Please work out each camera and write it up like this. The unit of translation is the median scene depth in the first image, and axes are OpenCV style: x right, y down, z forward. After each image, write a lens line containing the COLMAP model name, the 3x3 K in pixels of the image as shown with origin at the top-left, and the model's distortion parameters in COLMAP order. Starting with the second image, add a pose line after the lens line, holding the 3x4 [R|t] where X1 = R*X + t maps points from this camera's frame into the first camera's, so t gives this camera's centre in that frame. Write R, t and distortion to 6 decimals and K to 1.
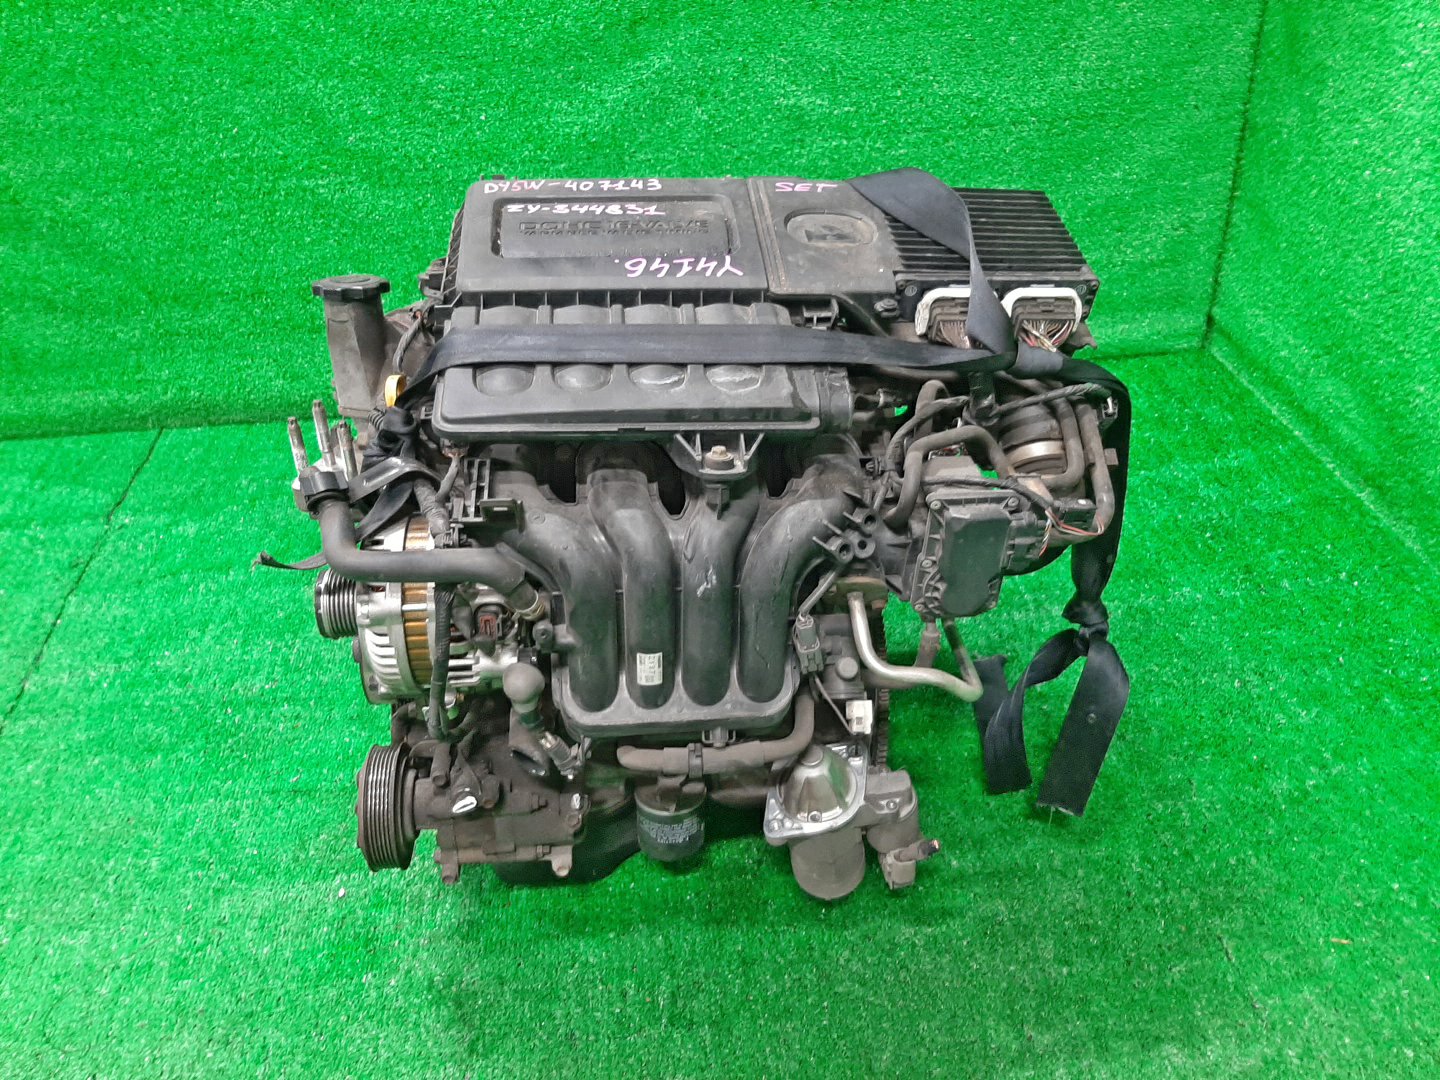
lens RADIAL K [[1094.5, 0, 741.4], [0, 1094.5, 534.2], [0, 0, 1]] dist [0.056480, -0.113750]
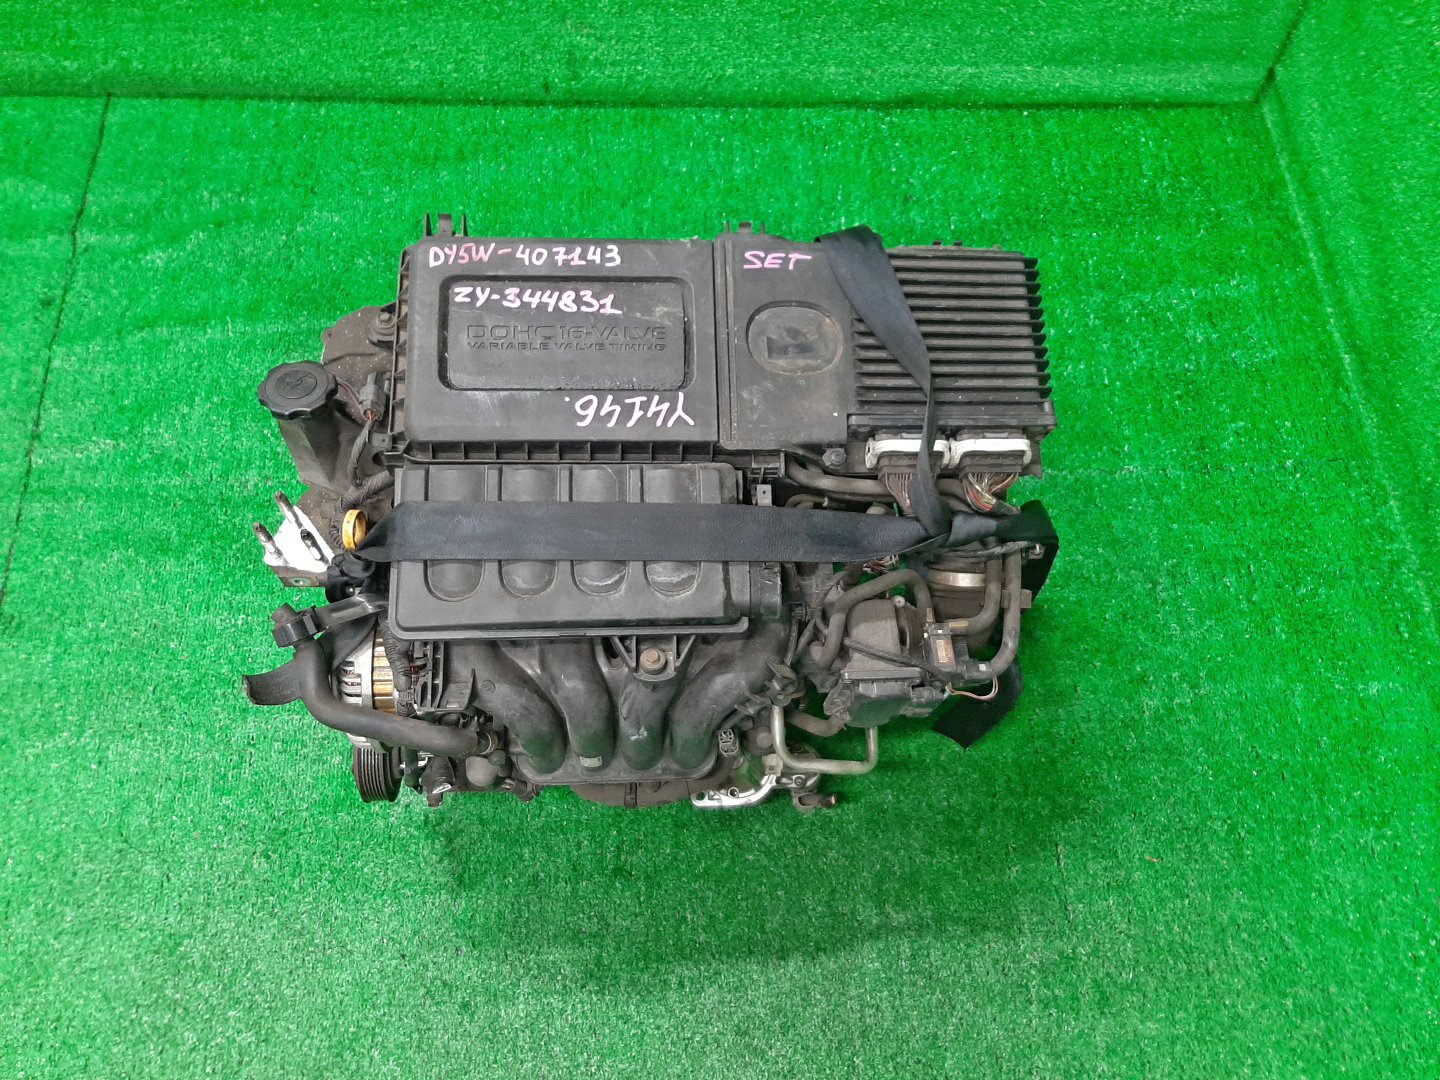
lens RADIAL K [[1094.5, 0, 741.4], [0, 1094.5, 534.2], [0, 0, 1]] dist [0.056480, -0.113750]
pose [[0.996660, 0.079843, 0.017134, 0.030438], [-0.078138, 0.871474, 0.484176, -0.547705], [0.023726, -0.483898, 0.874803, 0.073911]]
